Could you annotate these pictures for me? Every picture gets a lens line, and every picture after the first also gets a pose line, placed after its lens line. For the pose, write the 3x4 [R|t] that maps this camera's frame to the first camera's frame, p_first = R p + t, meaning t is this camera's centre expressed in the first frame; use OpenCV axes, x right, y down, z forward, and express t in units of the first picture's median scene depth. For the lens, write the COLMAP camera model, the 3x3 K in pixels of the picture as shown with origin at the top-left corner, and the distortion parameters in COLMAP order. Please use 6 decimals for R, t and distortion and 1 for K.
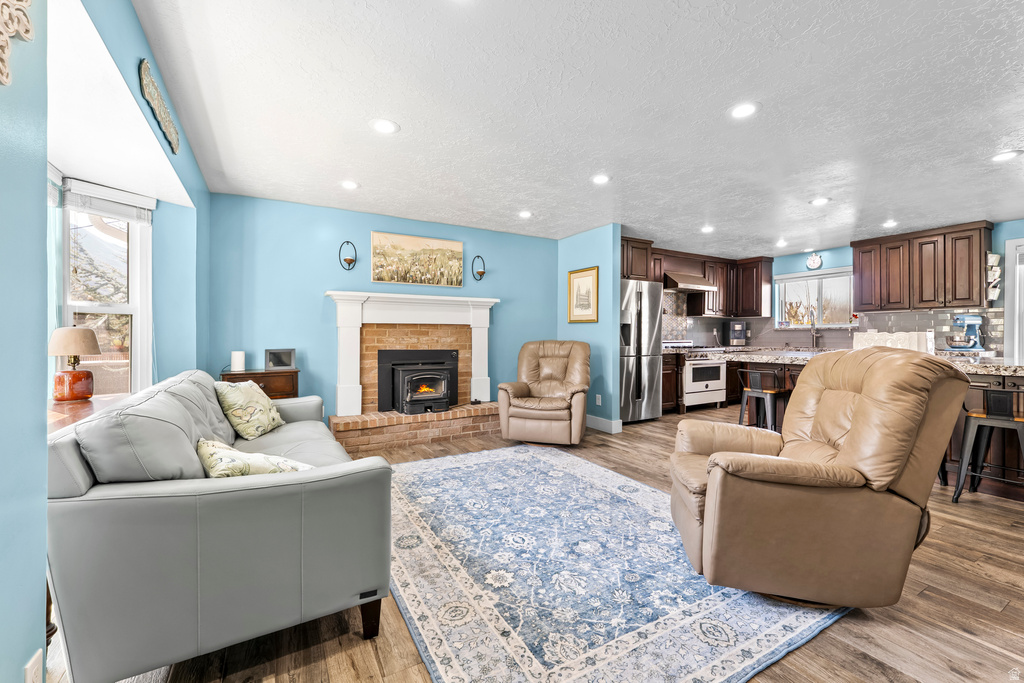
lens RADIAL K [[421.7, 0, 512.7], [0, 421.7, 335.4], [0, 0, 1]] dist [0.000508, -0.000010]
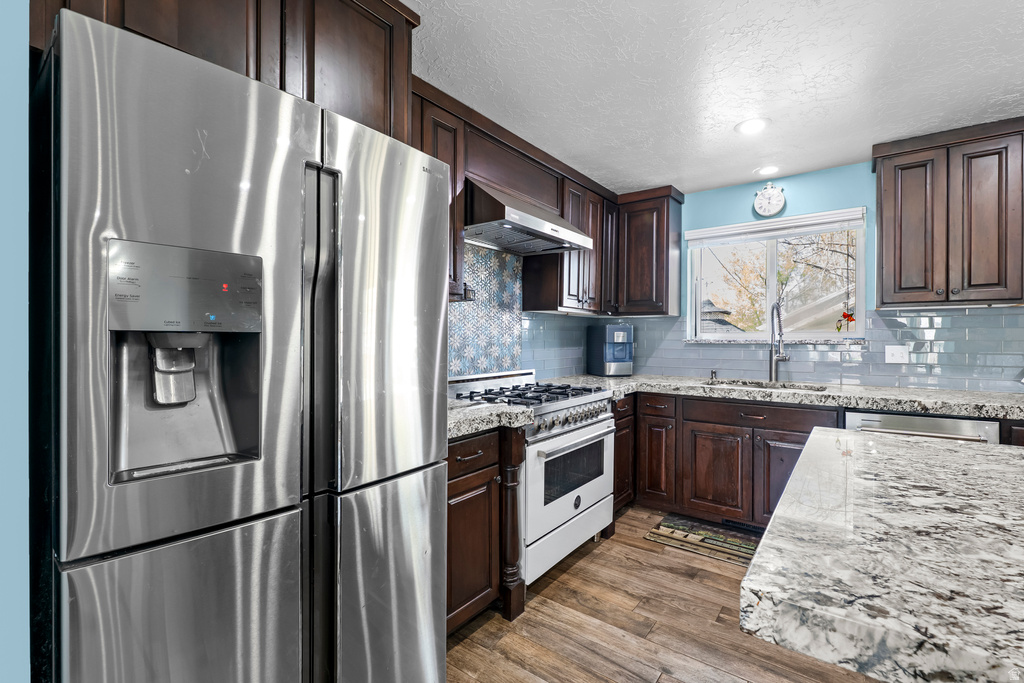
lens RADIAL K [[466.6, 0, 516.5], [0, 466.6, 340.9], [0, 0, 1]] dist [0.018434, 0.000076]
pose [[0.915627, -0.003174, 0.402017, 0.329070], [-0.000362, 0.999962, 0.008718, -0.029115], [-0.402029, -0.008128, 0.915591, 0.856737]]
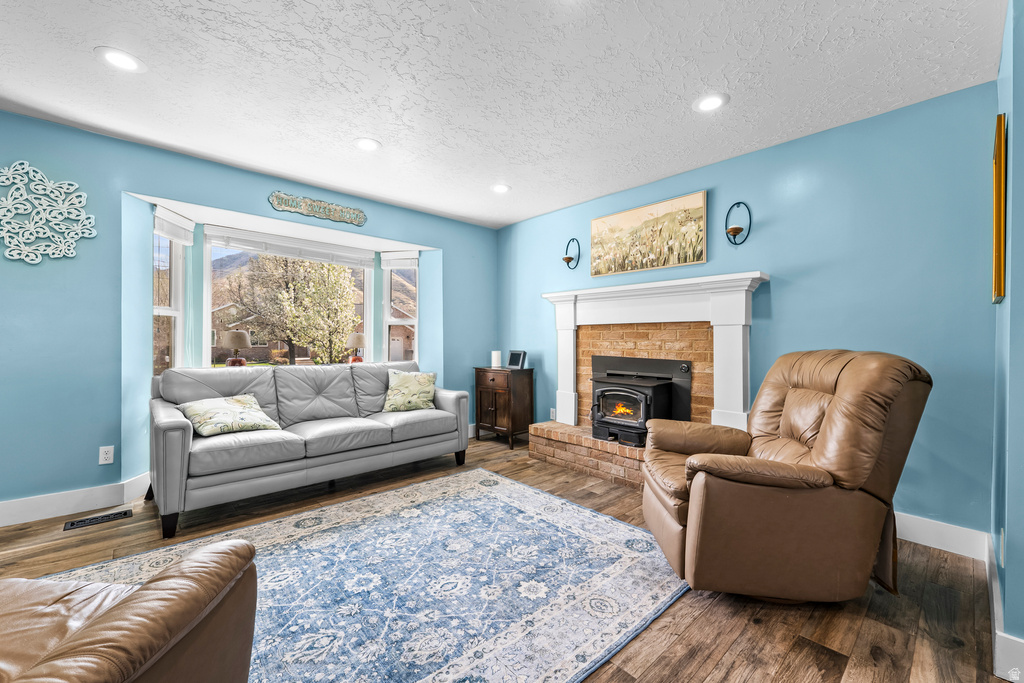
lens RADIAL K [[417.2, 0, 512.0], [0, 417.2, 341.5], [0, 0, 1]] dist [0.002191, -0.000627]
pose [[0.214346, 0.004408, -0.976748, 0.449378], [-0.006227, 0.999976, 0.003146, 0.003922], [0.976738, 0.005408, 0.214368, 0.617113]]
